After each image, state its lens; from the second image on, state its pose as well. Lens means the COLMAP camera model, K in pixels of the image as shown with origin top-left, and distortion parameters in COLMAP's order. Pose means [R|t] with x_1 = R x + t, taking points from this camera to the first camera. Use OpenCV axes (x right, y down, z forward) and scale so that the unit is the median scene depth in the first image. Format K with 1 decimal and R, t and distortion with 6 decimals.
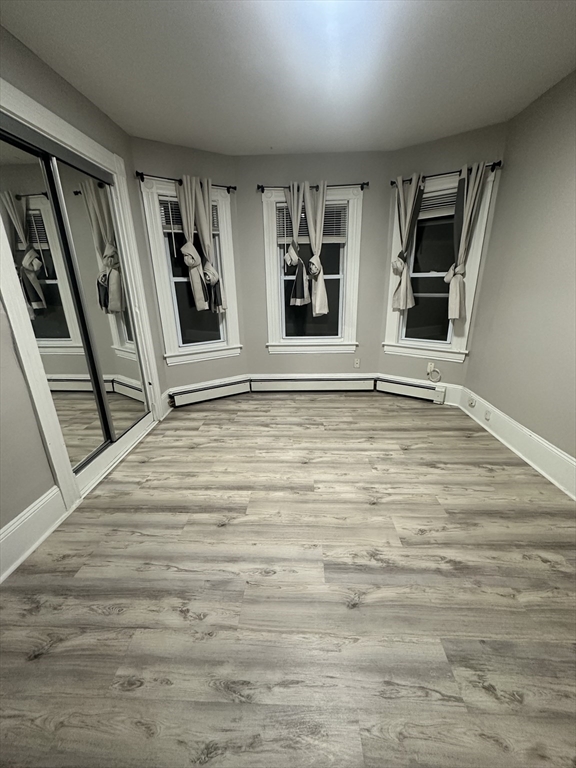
lens RADIAL K [[305.9, 0, 289.0], [0, 305.9, 384.5], [0, 0, 1]] dist [-0.003689, 0.000537]
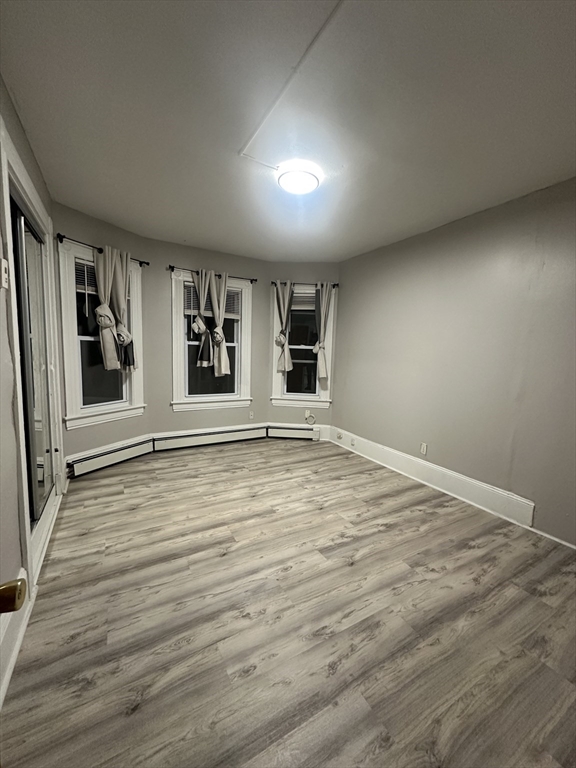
lens RADIAL K [[305.9, 0, 289.0], [0, 305.9, 384.5], [0, 0, 1]] dist [-0.003689, 0.000537]
pose [[0.848204, -0.011902, 0.529536, -0.380020], [0.120818, 0.977739, -0.171549, 0.046980], [-0.515706, 0.209486, 0.830761, -0.112080]]
